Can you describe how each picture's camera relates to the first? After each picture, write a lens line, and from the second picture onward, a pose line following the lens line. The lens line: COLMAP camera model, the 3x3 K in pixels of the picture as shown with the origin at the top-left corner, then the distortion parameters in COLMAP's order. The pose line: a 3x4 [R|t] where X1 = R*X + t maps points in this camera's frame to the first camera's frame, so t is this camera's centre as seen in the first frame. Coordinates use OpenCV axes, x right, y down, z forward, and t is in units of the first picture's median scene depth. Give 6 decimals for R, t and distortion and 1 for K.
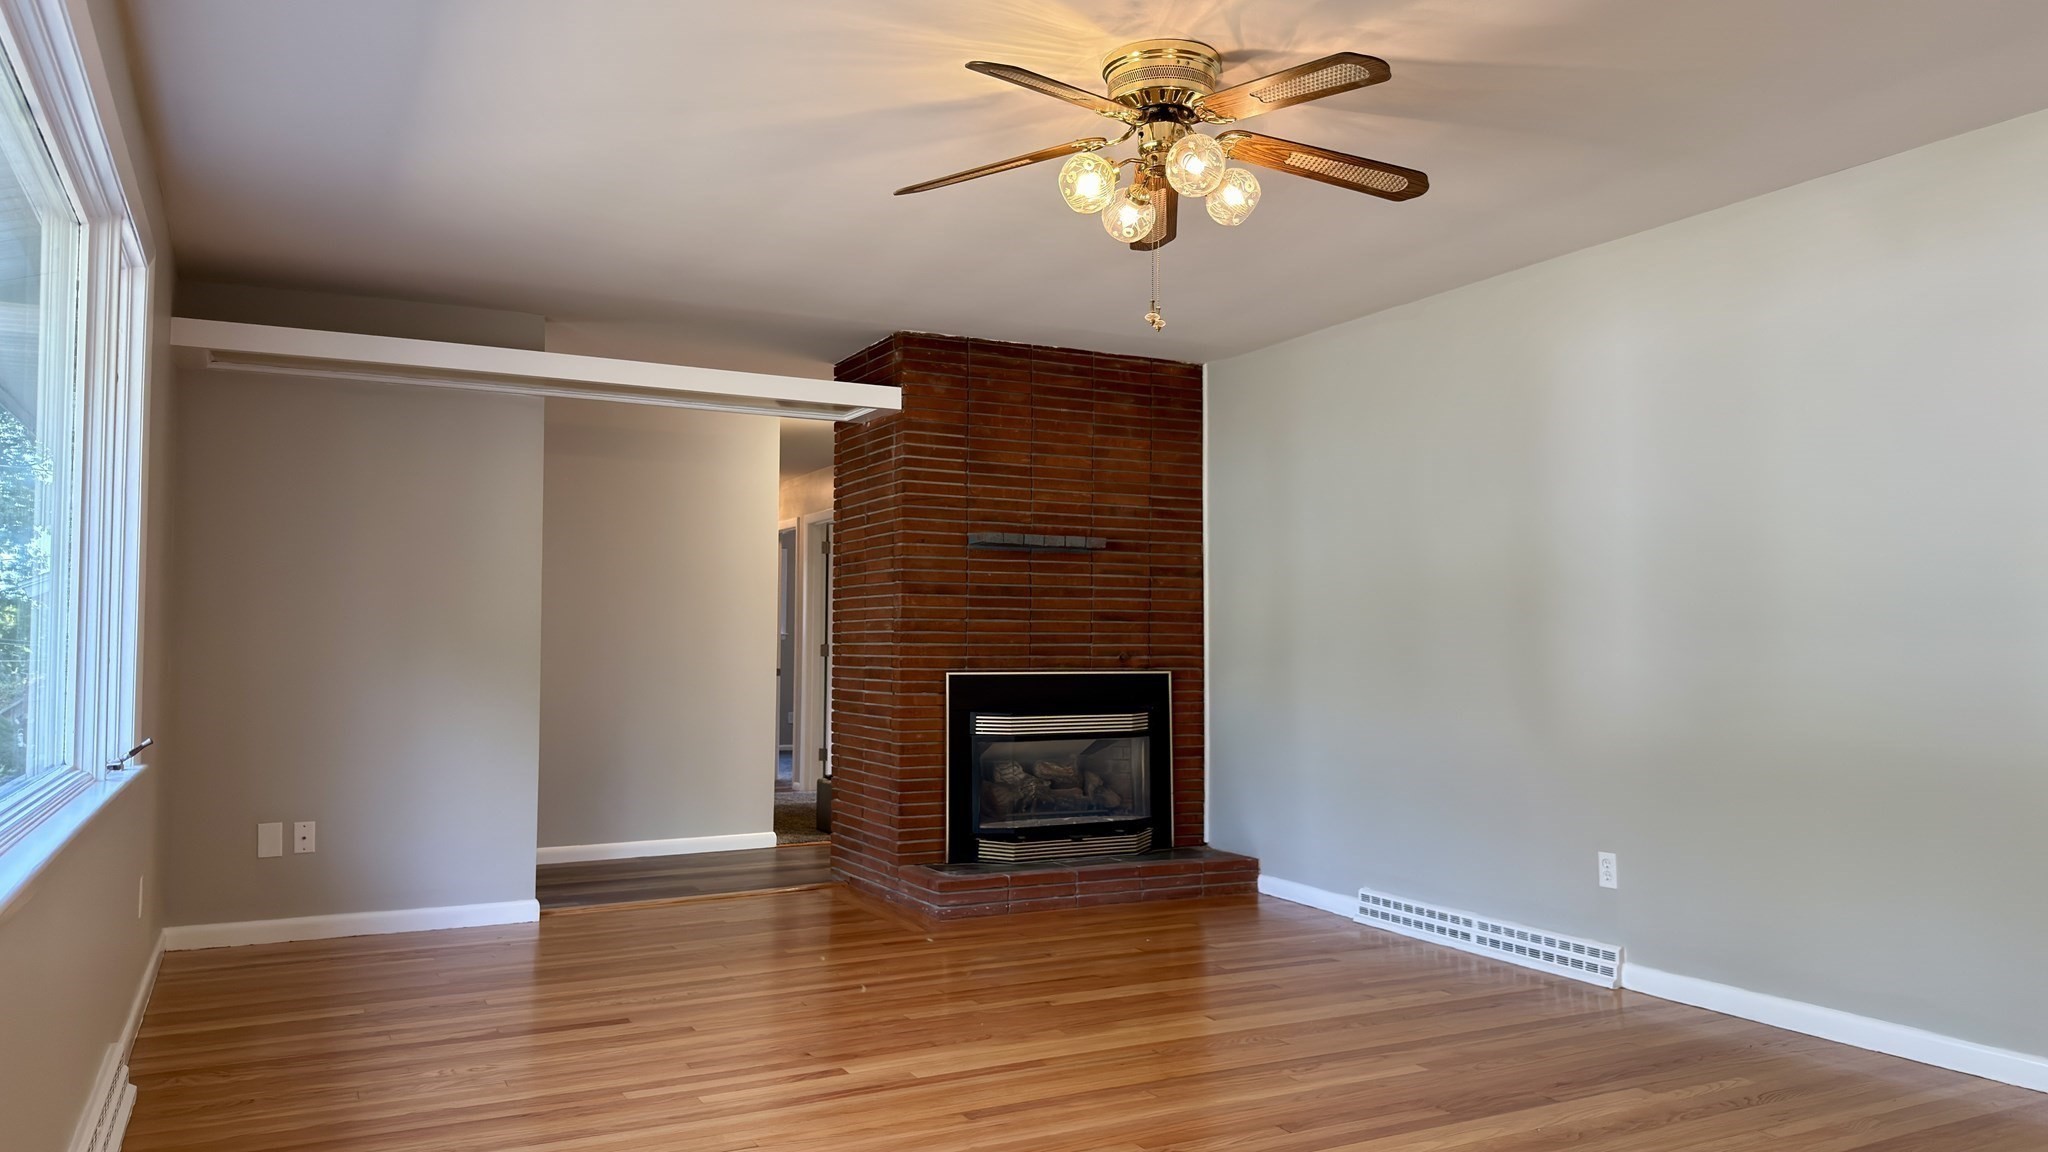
lens RADIAL K [[1423.9, 0, 1024.0], [0, 1423.9, 576.0], [0, 0, 1]] dist [0.122799, -0.174768]
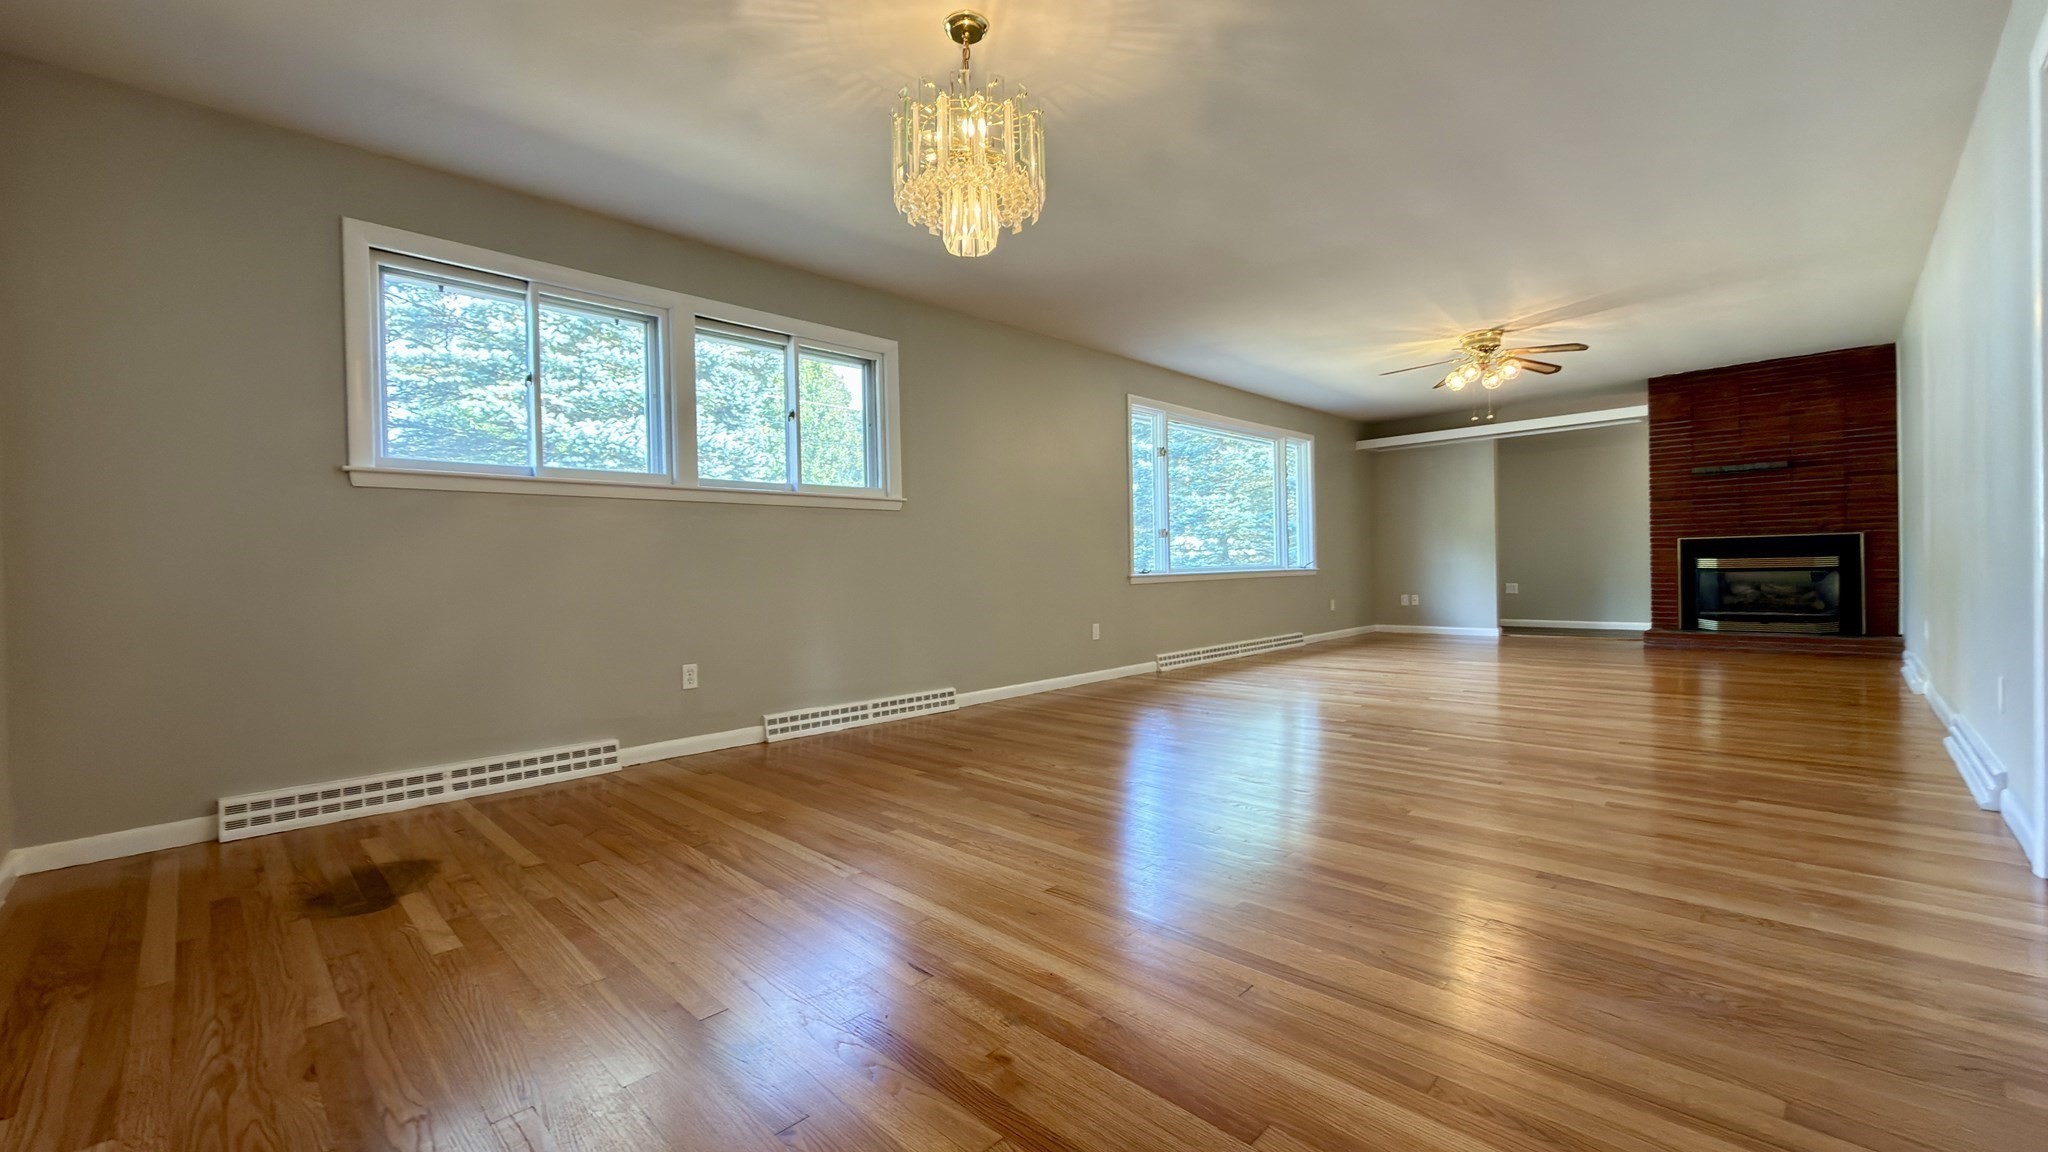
lens RADIAL K [[814.3, 0, 1022.4], [0, 814.3, 575.3], [0, 0, 1]] dist [0.000026, -0.000036]
pose [[0.306953, 0.000480, -0.951725, 0.748497], [0.072900, 0.997050, 0.024014, 0.022691], [0.948929, -0.076752, 0.306013, -0.259228]]
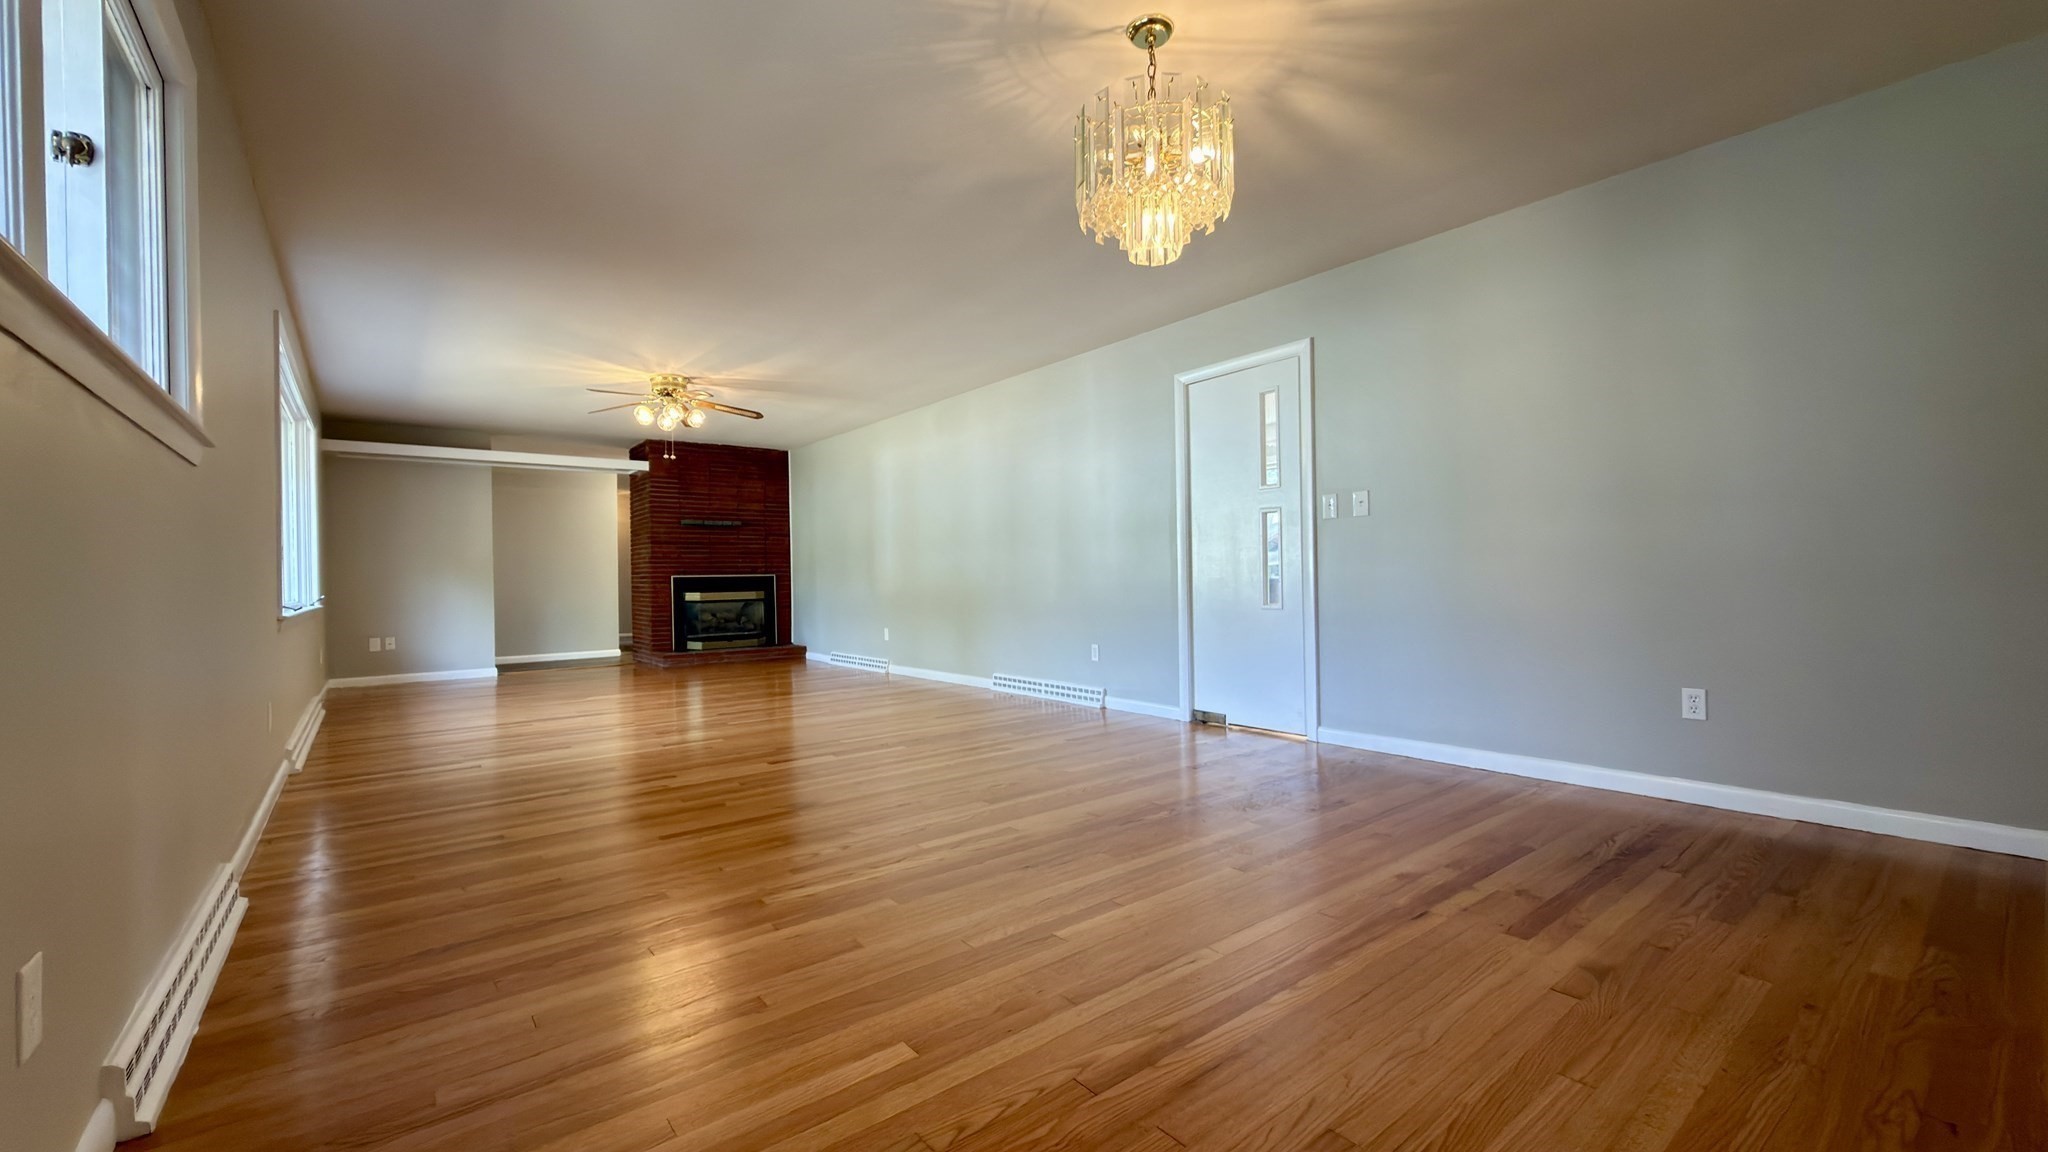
lens RADIAL K [[814.3, 0, 1022.4], [0, 814.3, 575.3], [0, 0, 1]] dist [0.000026, -0.000036]
pose [[0.980793, -0.018888, 0.194135, 0.261856], [0.009794, 0.998814, 0.047696, 0.004021], [-0.194806, -0.044878, 0.979815, -0.502617]]
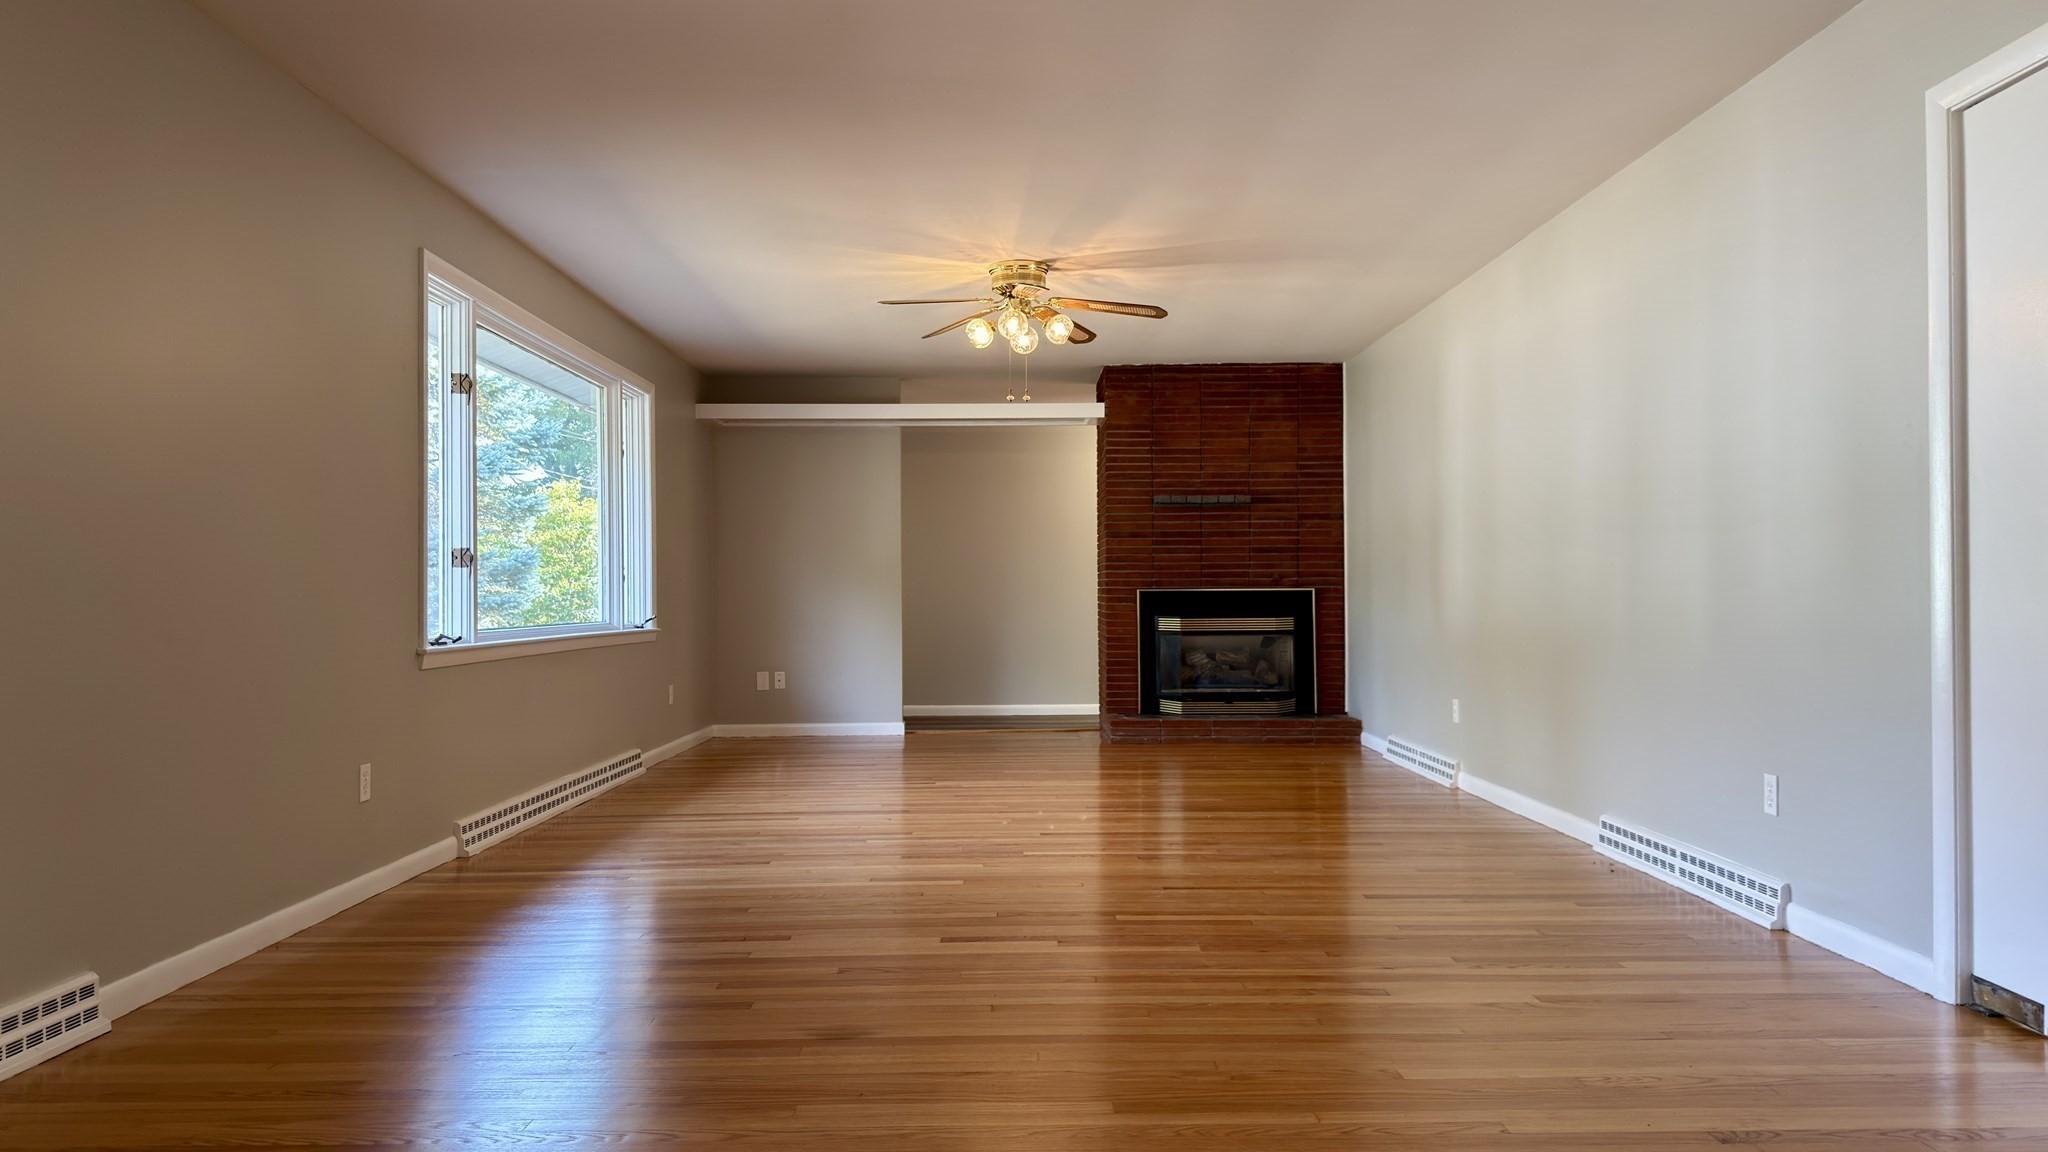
lens RADIAL K [[1423.9, 0, 1024.0], [0, 1423.9, 576.0], [0, 0, 1]] dist [0.122799, -0.174768]
pose [[0.891333, -0.013987, -0.453133, 0.503663], [0.031955, 0.998976, 0.032021, 0.001117], [0.452221, -0.043021, 0.890868, -0.385681]]
